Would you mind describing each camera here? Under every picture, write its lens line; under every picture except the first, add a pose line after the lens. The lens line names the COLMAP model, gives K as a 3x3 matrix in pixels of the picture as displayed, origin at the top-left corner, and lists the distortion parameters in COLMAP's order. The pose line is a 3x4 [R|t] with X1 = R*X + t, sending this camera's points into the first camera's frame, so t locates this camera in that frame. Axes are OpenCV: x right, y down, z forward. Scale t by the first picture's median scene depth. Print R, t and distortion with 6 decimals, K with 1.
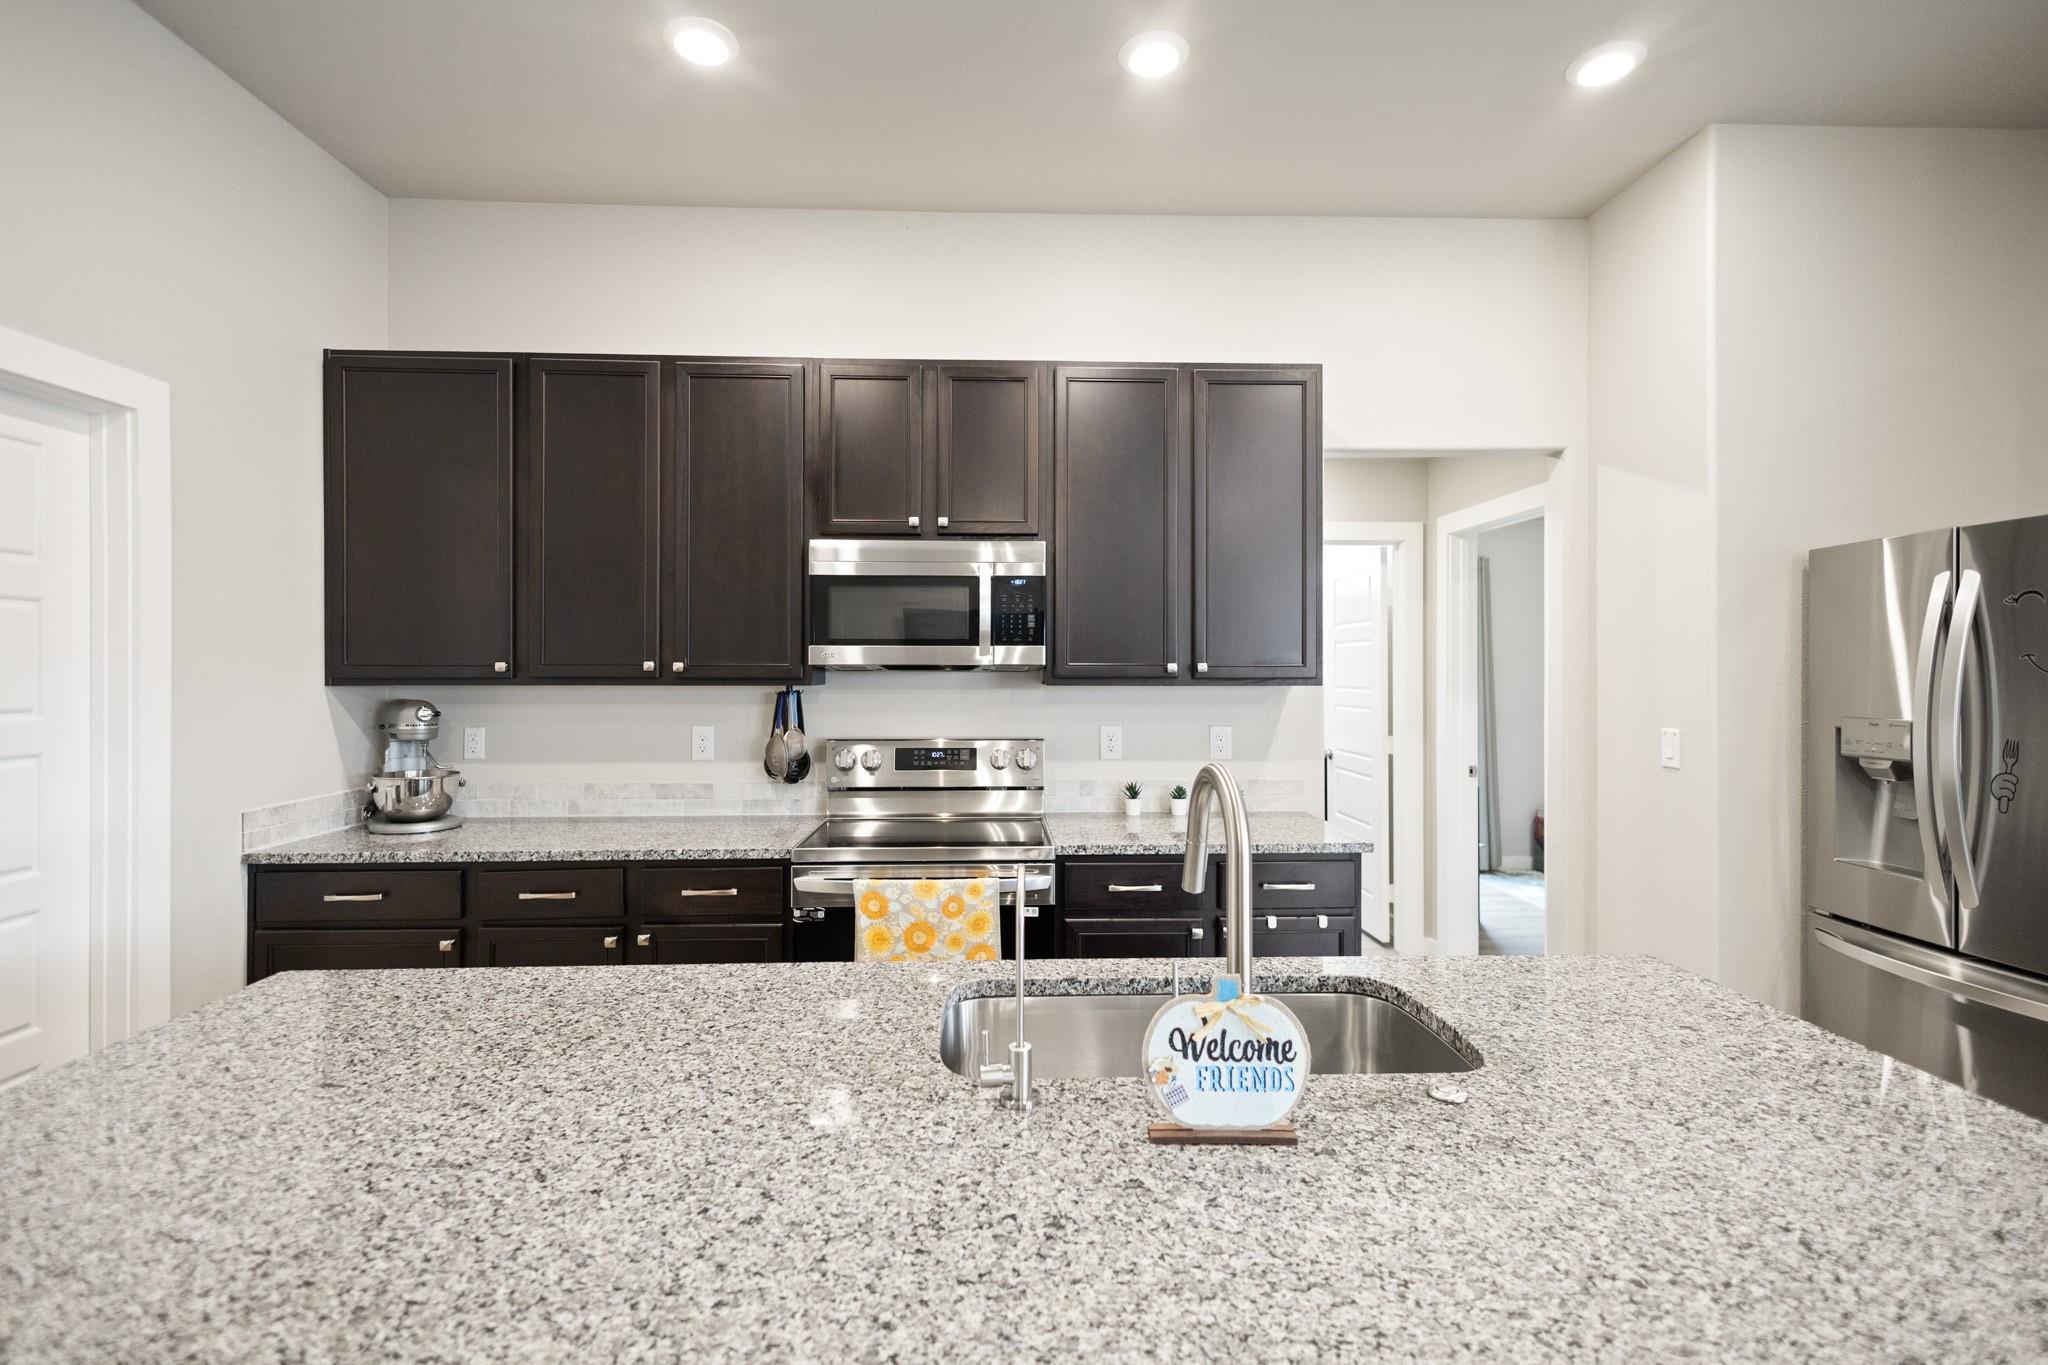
lens RADIAL K [[936.0, 0, 1021.3], [0, 936.0, 668.6], [0, 0, 1]] dist [0.002142, -0.000042]
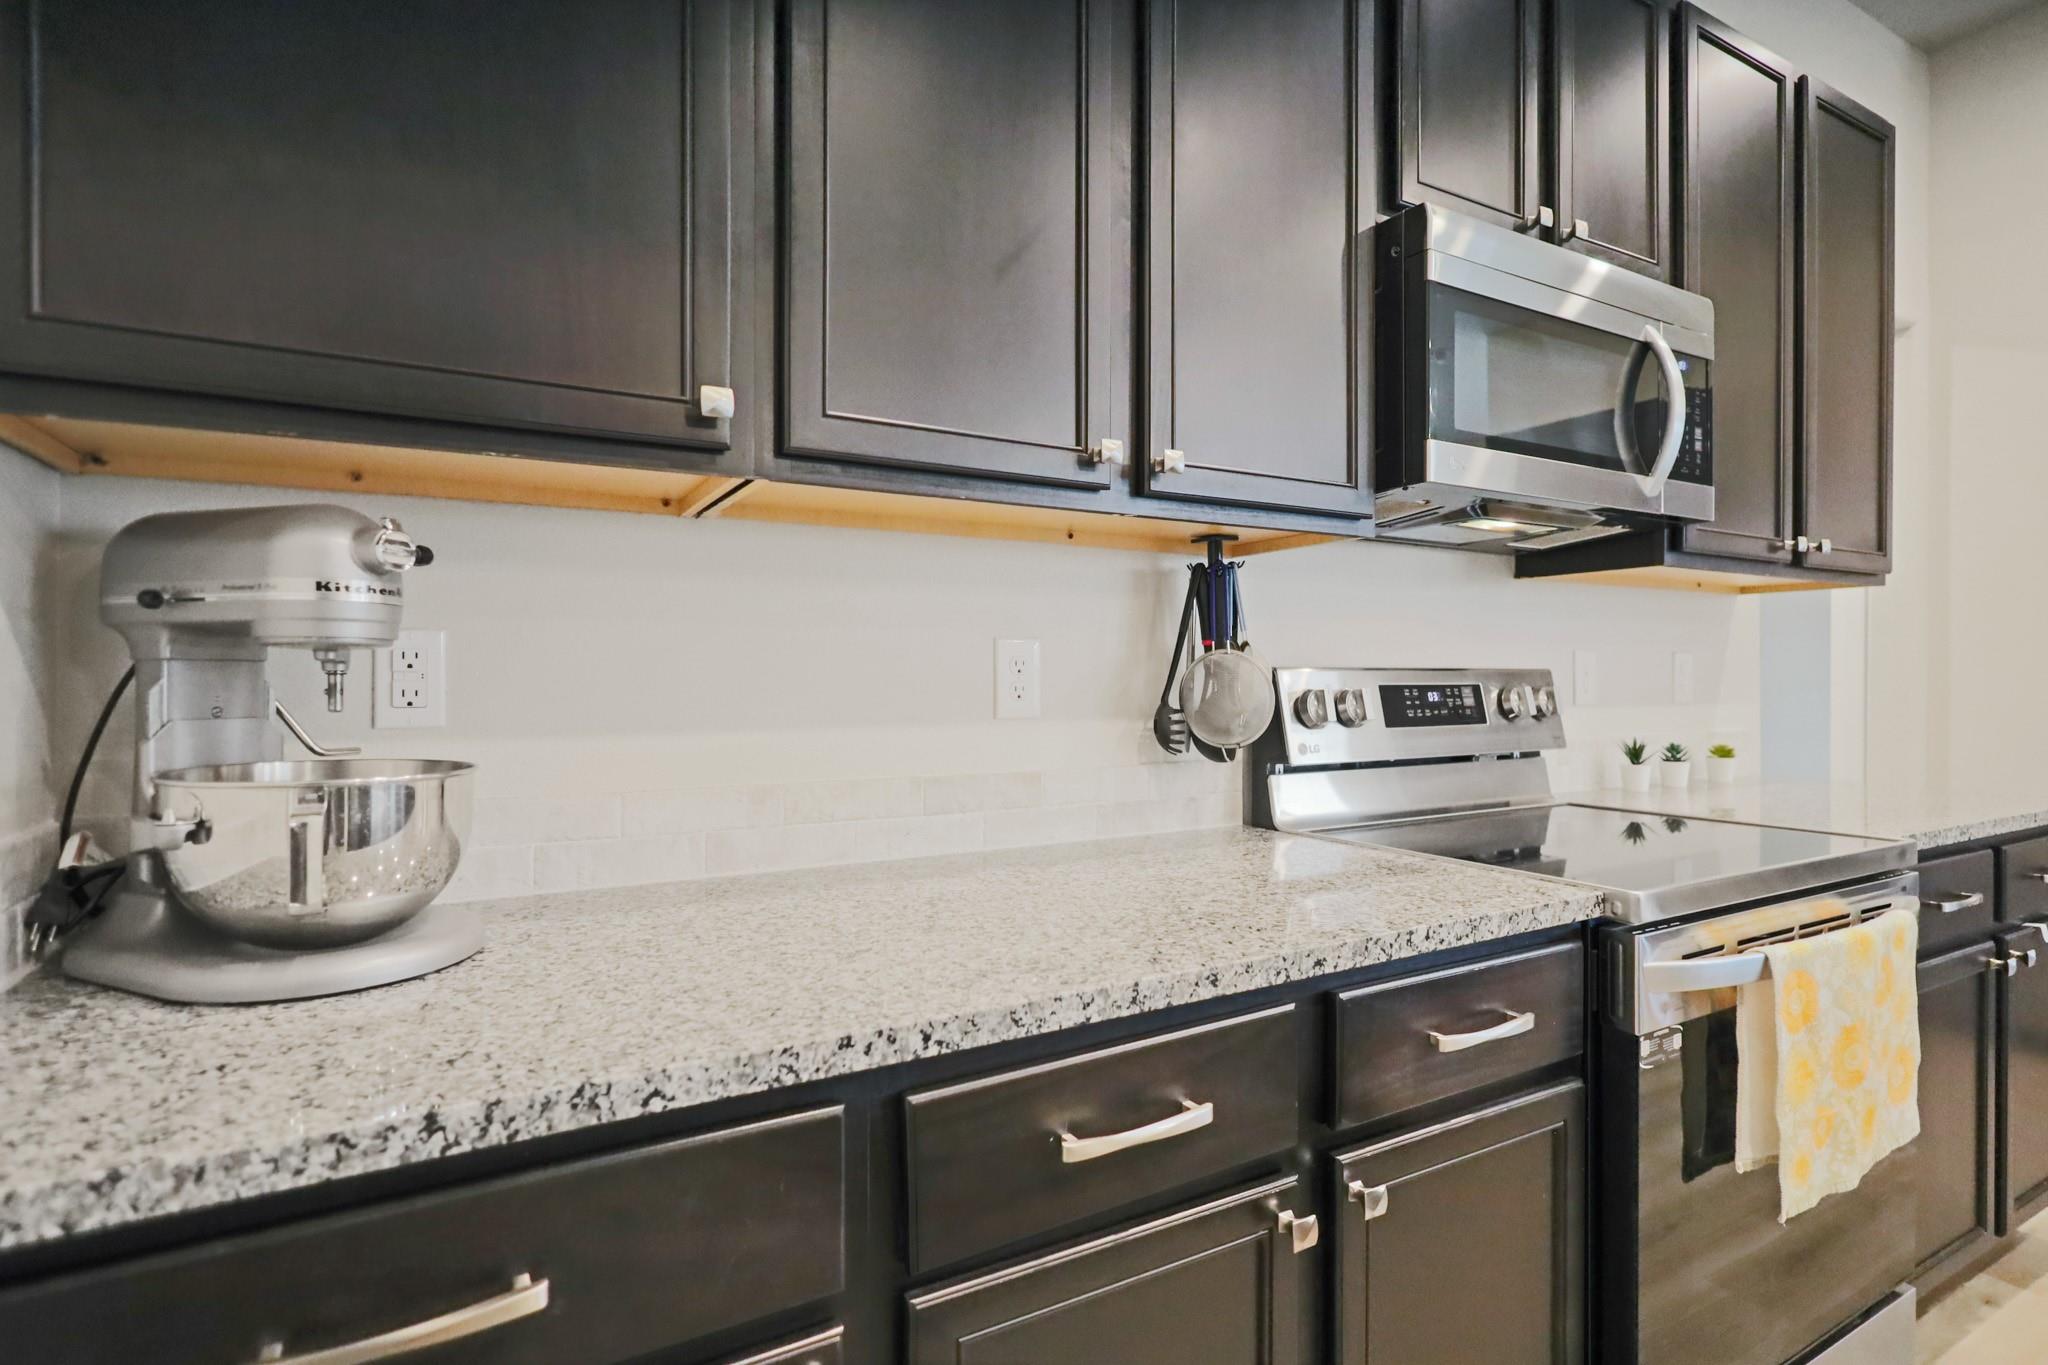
lens RADIAL K [[1021.8, 0, 1026.0], [0, 1021.8, 676.0], [0, 0, 1]] dist [0.003690, 0.000340]
pose [[0.882726, -0.001426, 0.469887, -0.611047], [-0.002584, 0.999966, 0.007888, 0.081604], [-0.469882, -0.008177, 0.882691, 0.638370]]
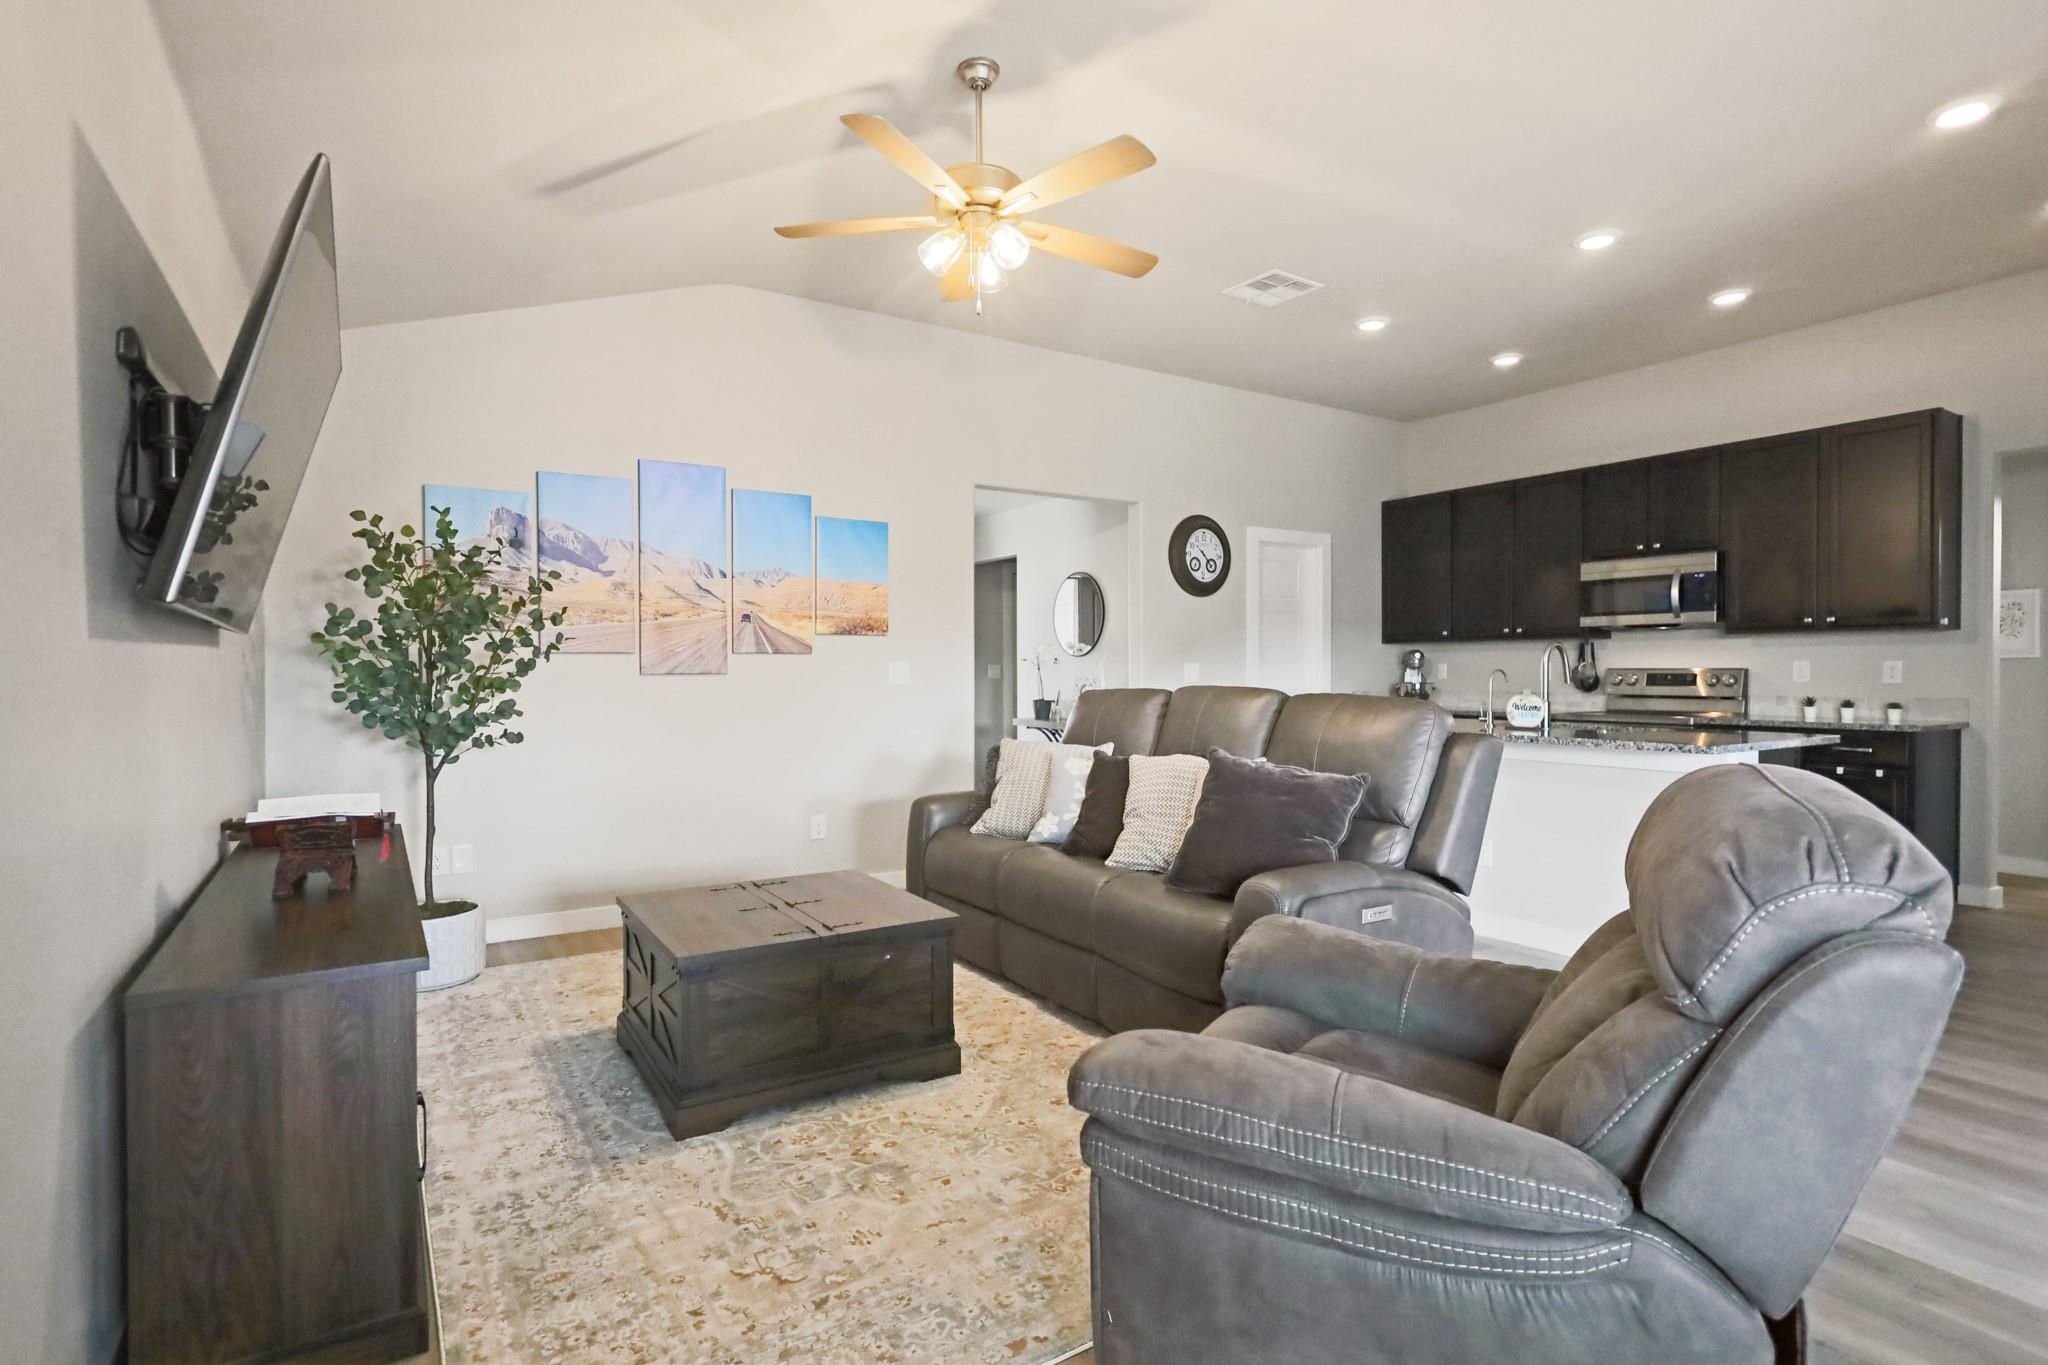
lens RADIAL K [[1021.8, 0, 1023.2], [0, 1021.8, 678.7], [0, 0, 1]] dist [0.003690, 0.000340]
pose [[0.505324, 0.003125, -0.862924, 1.002452], [0.005445, 0.999962, 0.006810, 0.080509], [0.862913, -0.008140, 0.505287, -1.064185]]
